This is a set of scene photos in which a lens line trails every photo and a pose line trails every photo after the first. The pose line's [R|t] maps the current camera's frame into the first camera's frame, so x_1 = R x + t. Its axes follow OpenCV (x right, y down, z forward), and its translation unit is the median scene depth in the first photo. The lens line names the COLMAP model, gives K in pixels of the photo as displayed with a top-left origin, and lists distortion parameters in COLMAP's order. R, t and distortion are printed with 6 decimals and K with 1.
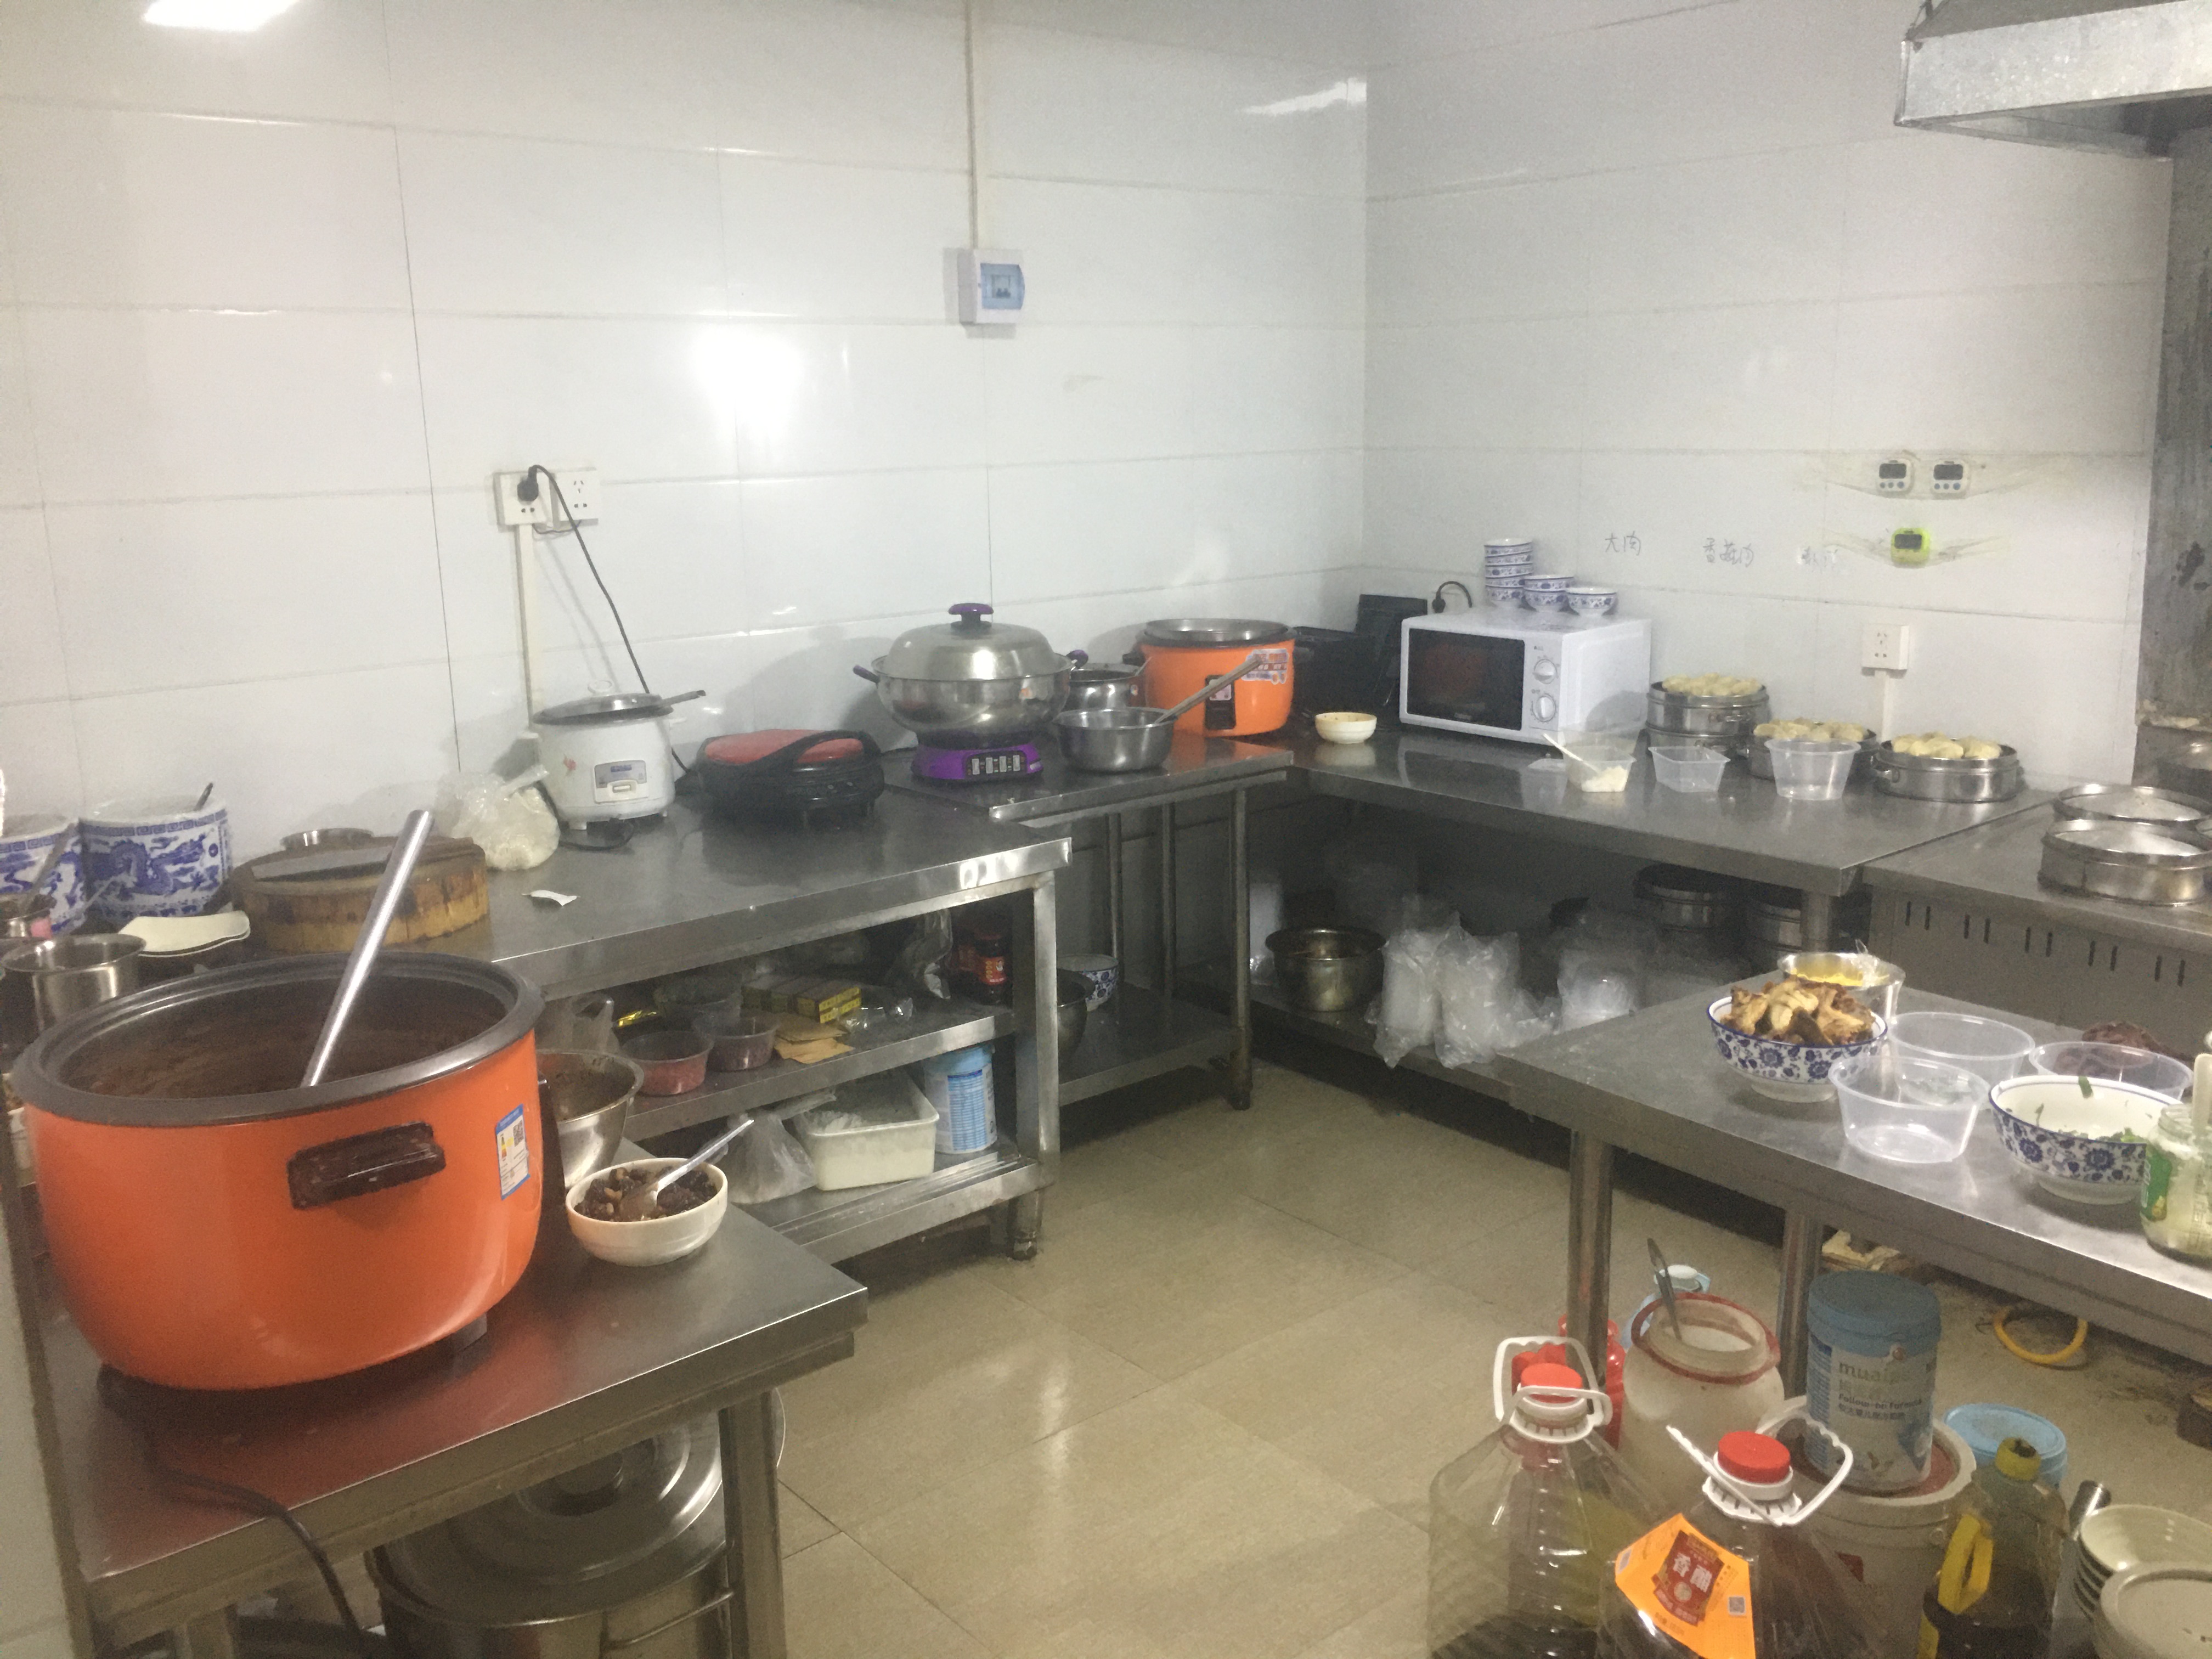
lens RADIAL K [[1953.6, 0, 1101.9], [0, 1953.6, 829.1], [0, 0, 1]] dist [0.056923, -0.065149]
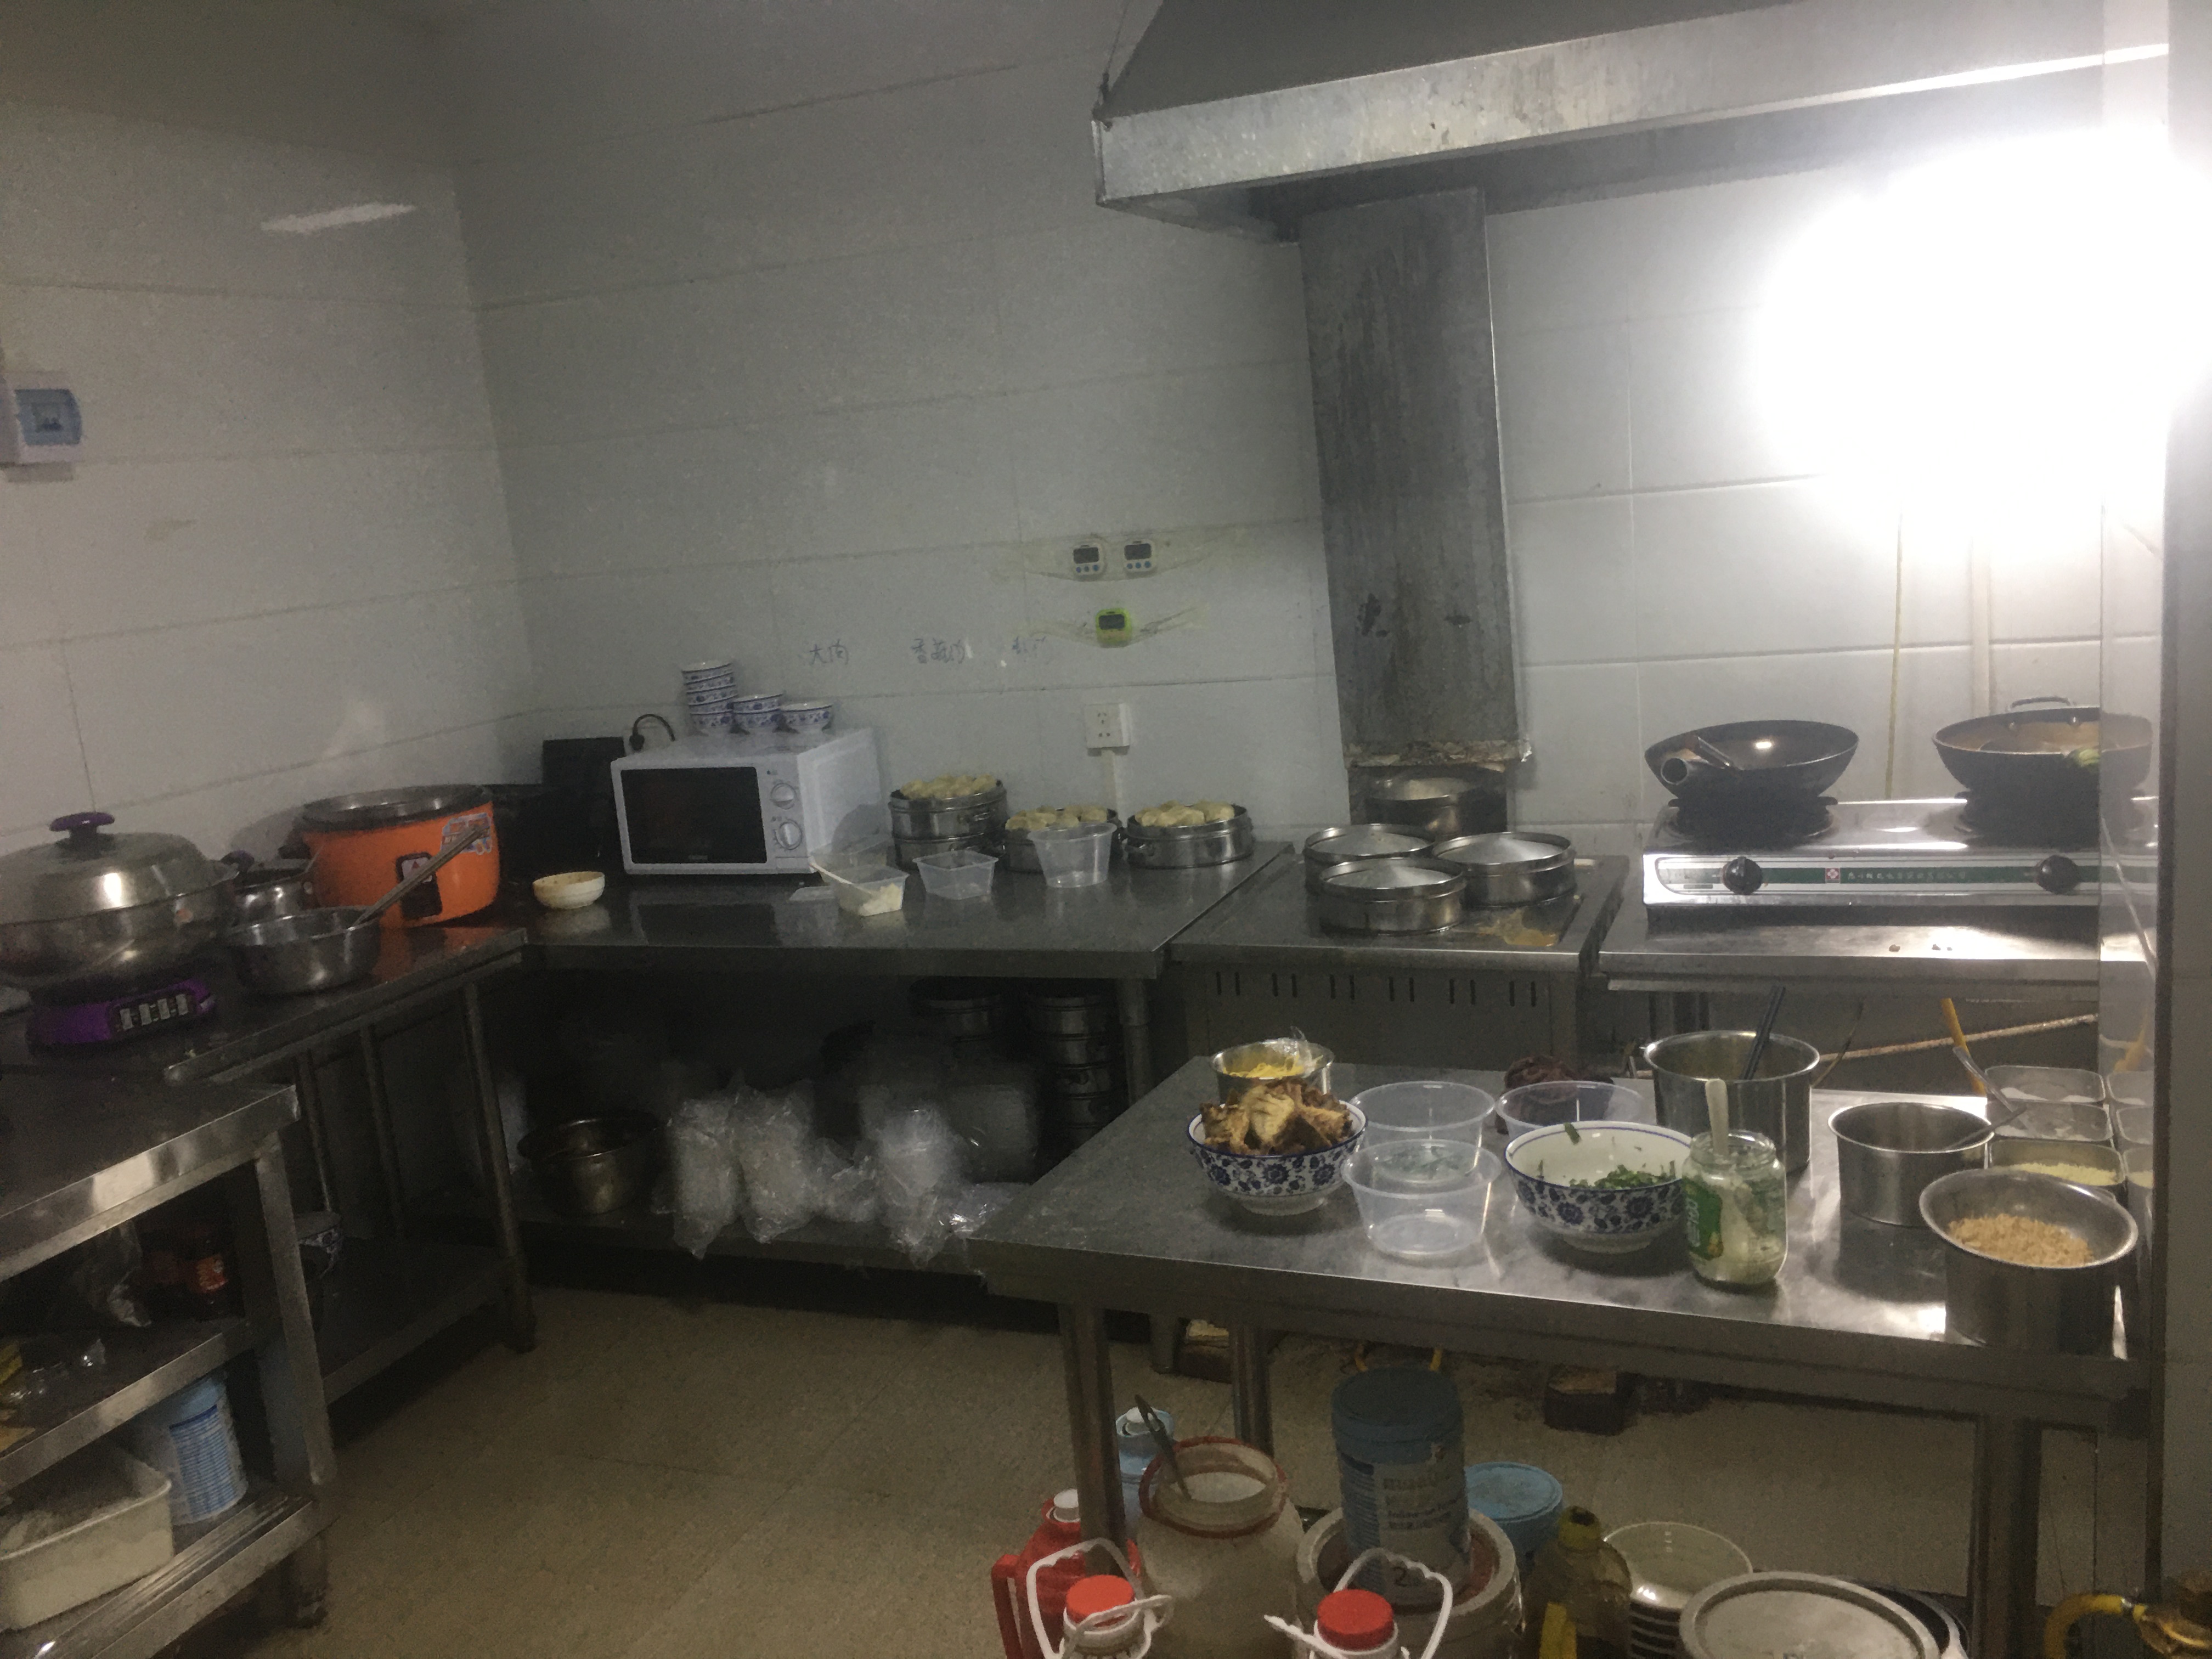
lens RADIAL K [[1953.6, 0, 1167.6], [0, 1953.6, 845.5], [0, 0, 1]] dist [0.056923, -0.065149]
pose [[0.874011, -0.153628, 0.460981, -0.053639], [0.177886, 0.984007, -0.009334, -0.018649], [-0.452174, 0.090160, 0.887361, 0.105706]]
